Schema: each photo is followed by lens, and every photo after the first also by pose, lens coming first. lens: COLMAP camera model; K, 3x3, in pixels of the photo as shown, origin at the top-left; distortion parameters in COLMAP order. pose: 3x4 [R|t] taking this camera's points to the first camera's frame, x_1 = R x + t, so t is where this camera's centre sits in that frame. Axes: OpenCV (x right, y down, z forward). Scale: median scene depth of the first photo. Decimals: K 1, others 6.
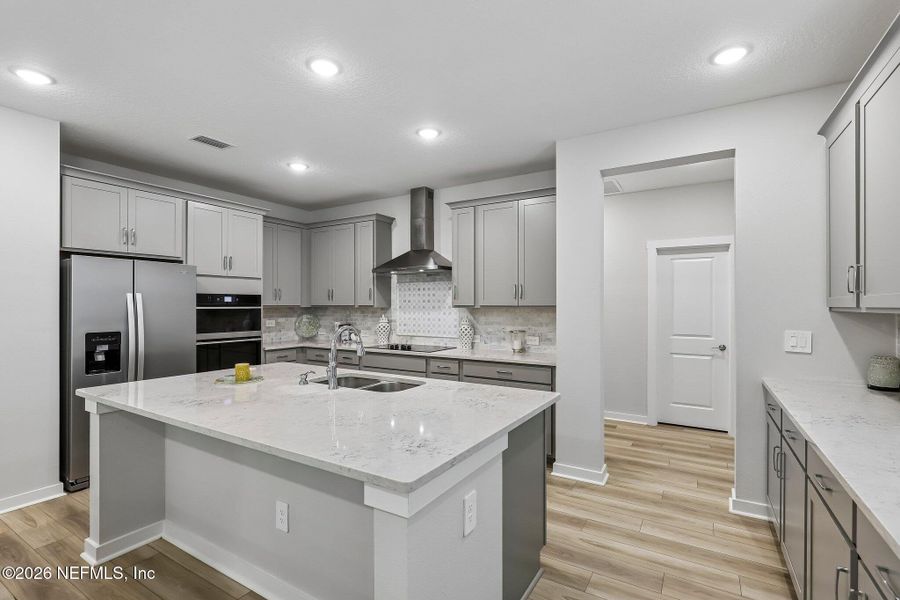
lens RADIAL K [[416.2, 0, 454.8], [0, 416.2, 304.7], [0, 0, 1]] dist [-0.000191, -0.000513]
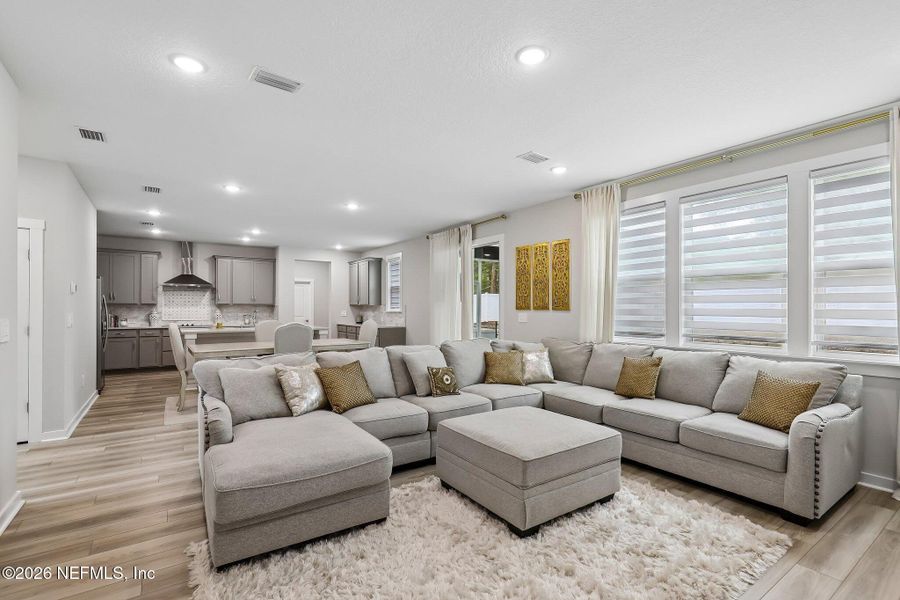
lens RADIAL K [[416.2, 0, 454.8], [0, 416.2, 304.7], [0, 0, 1]] dist [-0.000191, -0.000513]
pose [[0.409412, 0.006853, 0.912324, -1.385787], [0.001676, 0.999964, -0.008263, 0.025399], [-0.912348, 0.004912, 0.409386, -0.935461]]
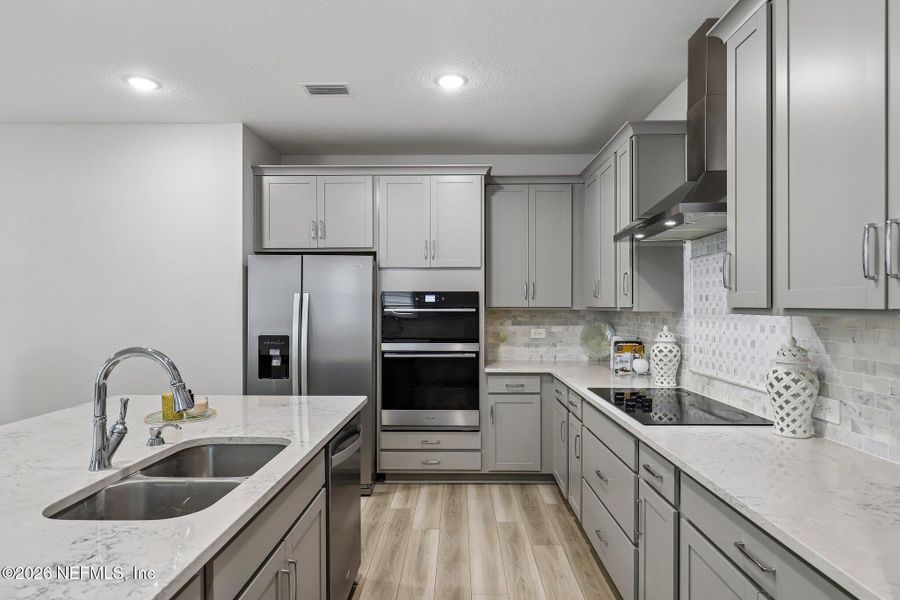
lens RADIAL K [[520.4, 0, 450.0], [0, 520.4, 300.0], [0, 0, 1]] dist [0.000385, -0.000156]
pose [[0.498763, -0.010133, -0.866679, 0.259240], [0.000374, 0.999934, -0.011475, 0.000116], [0.866738, 0.005399, 0.498734, 0.539042]]
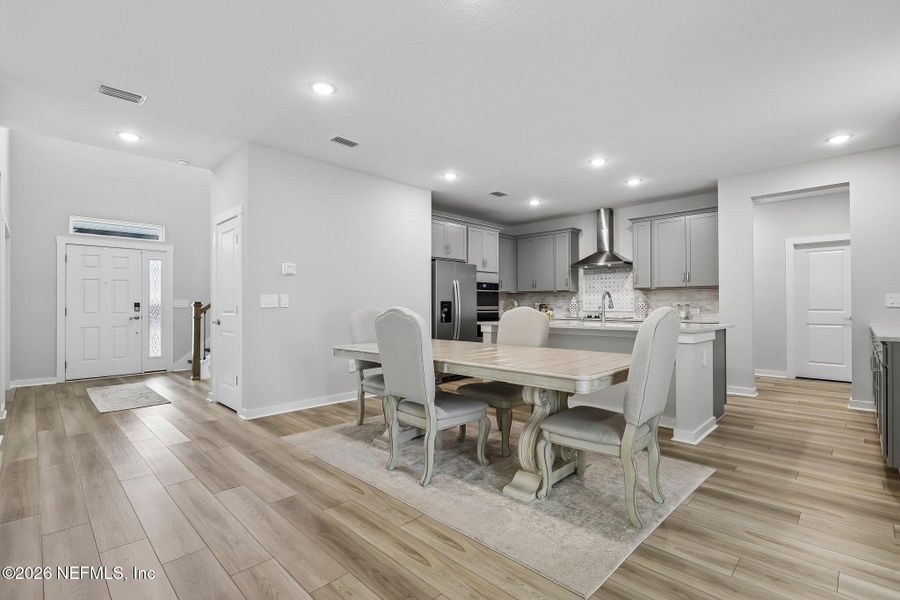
lens RADIAL K [[416.2, 0, 454.8], [0, 416.2, 304.7], [0, 0, 1]] dist [-0.000191, -0.000513]
pose [[0.972129, -0.002895, -0.234429, -0.264562], [0.002019, 0.999990, -0.003976, 0.062777], [0.234438, 0.003392, 0.972125, -0.561229]]
